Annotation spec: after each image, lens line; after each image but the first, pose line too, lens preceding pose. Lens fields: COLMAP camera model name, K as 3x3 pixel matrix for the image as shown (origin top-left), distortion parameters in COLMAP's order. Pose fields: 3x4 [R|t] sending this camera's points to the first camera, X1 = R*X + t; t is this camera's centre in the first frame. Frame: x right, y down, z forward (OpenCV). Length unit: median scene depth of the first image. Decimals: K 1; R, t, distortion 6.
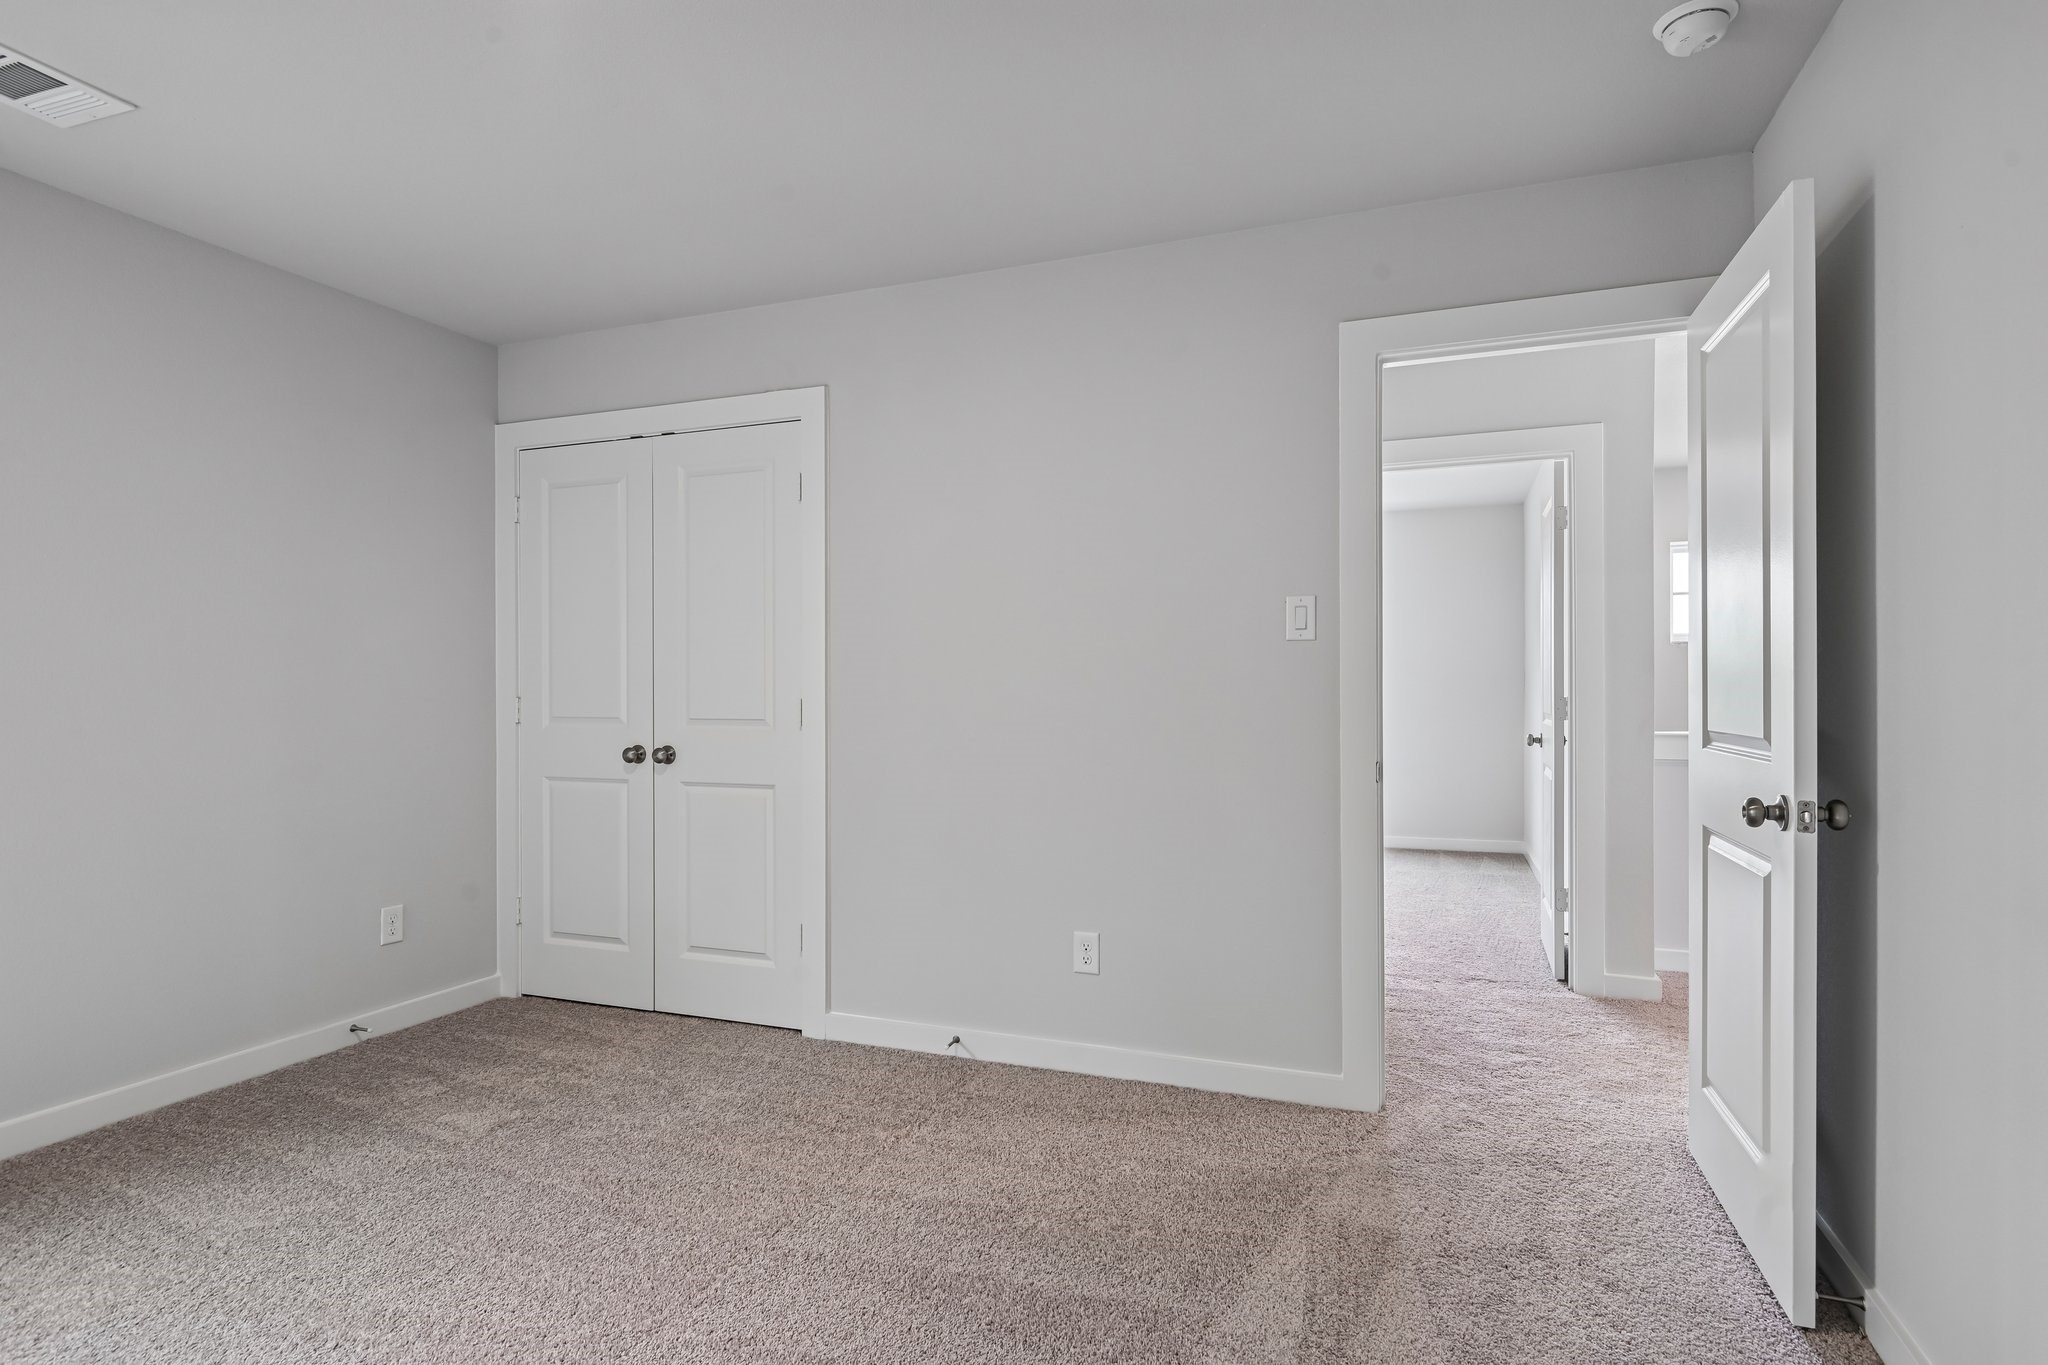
lens RADIAL K [[1058.4, 0, 1028.1], [0, 1058.4, 684.8], [0, 0, 1]] dist [0.001084, -0.003073]
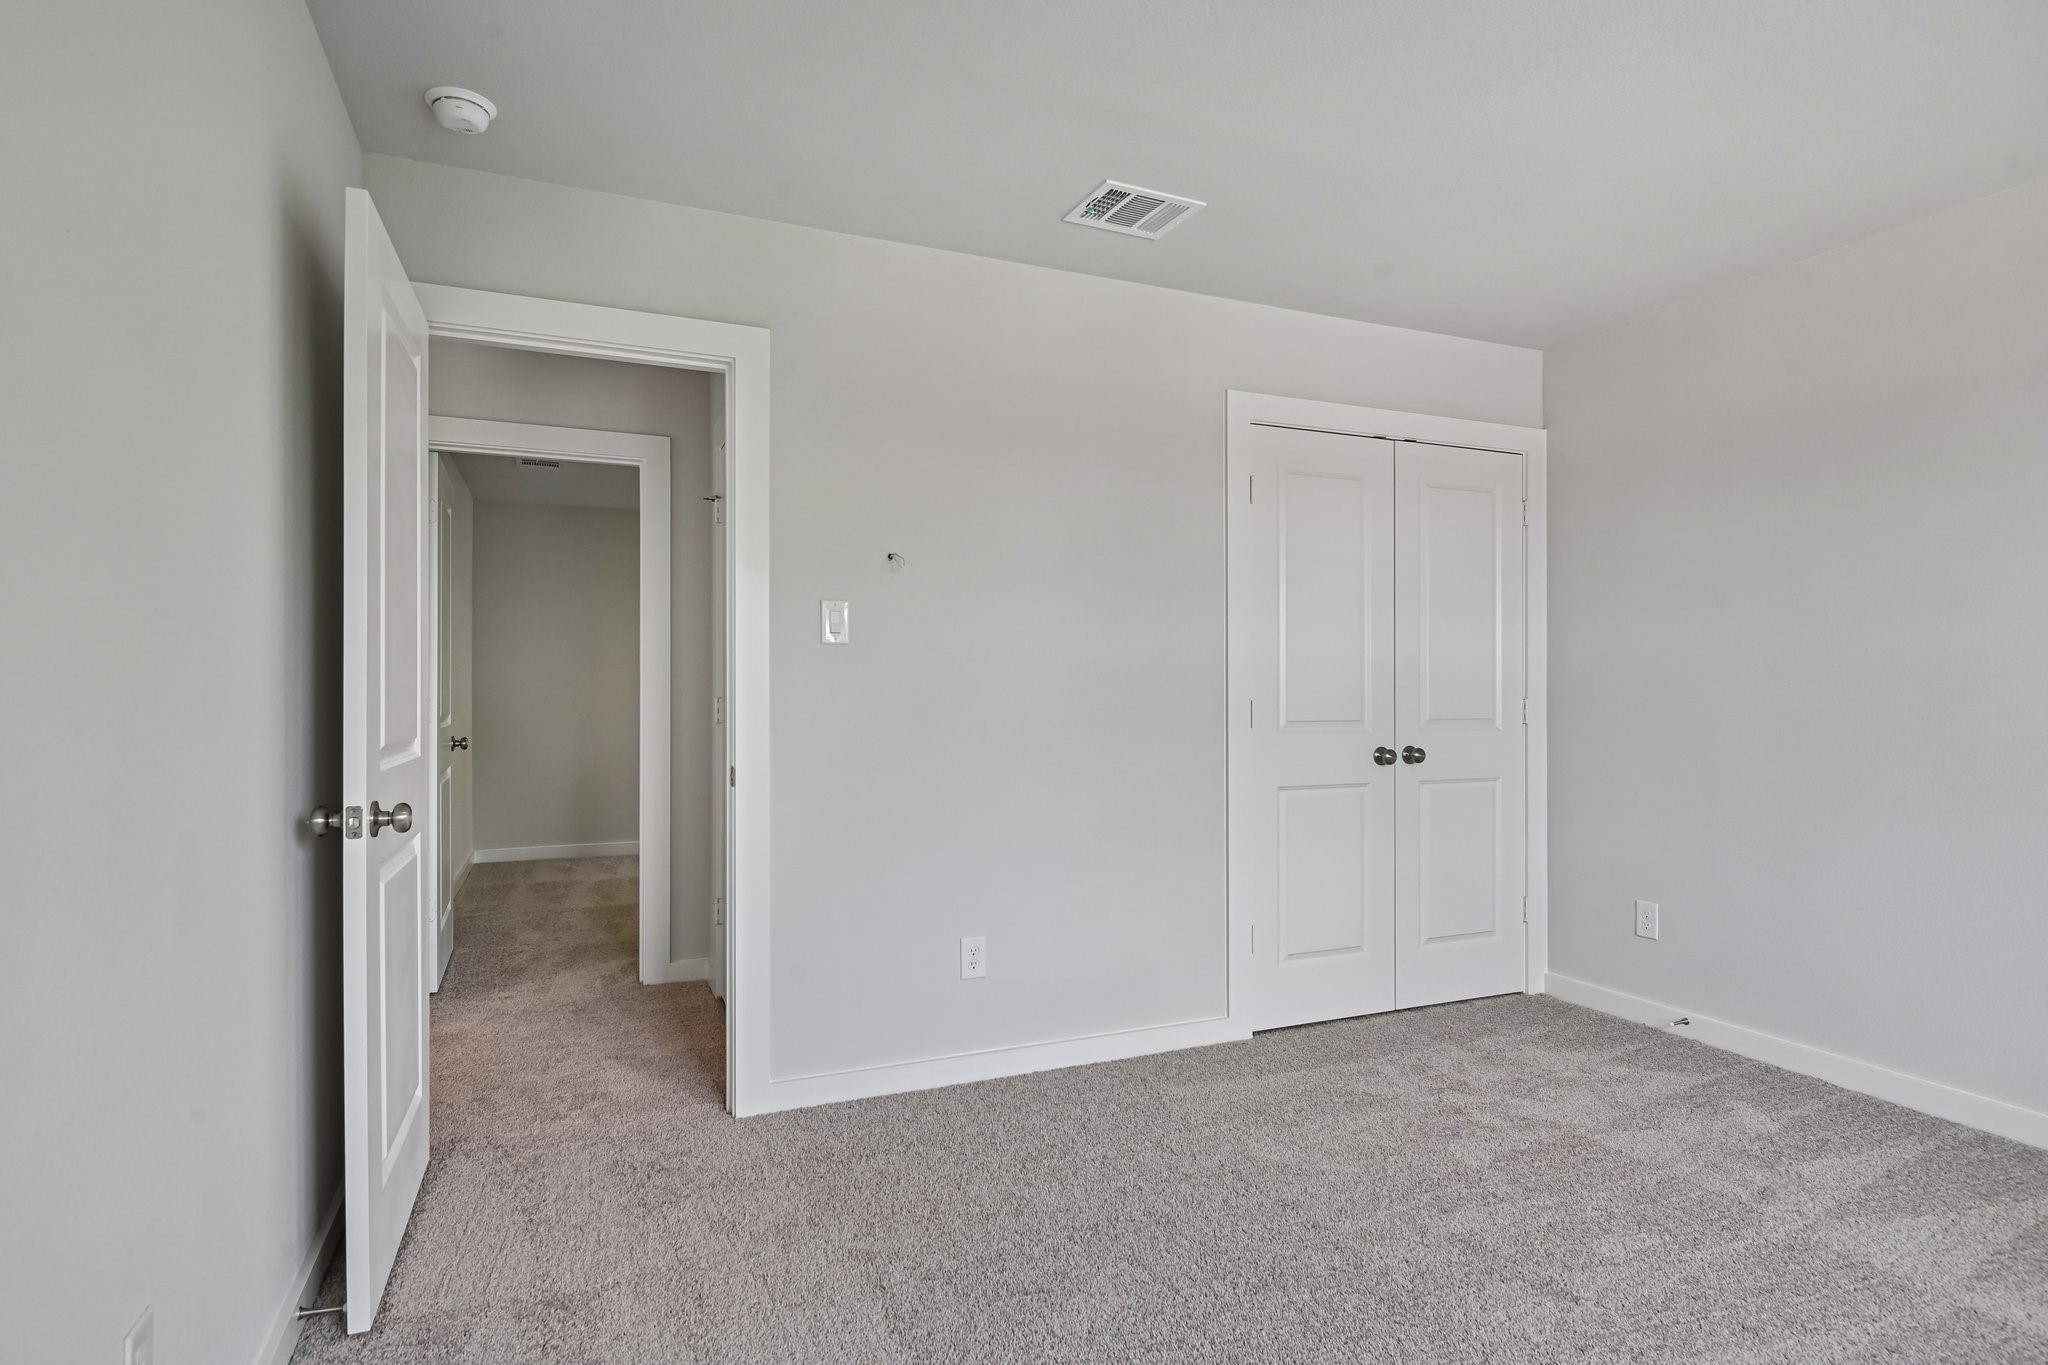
lens RADIAL K [[1101.7, 0, 1002.8], [0, 1101.7, 691.6], [0, 0, 1]] dist [-0.014123, -0.000860]
pose [[0.718774, -0.001975, 0.695240, -1.273154], [0.000724, 0.999998, 0.002091, 0.001799], [-0.695243, -0.000999, 0.718774, 0.479440]]
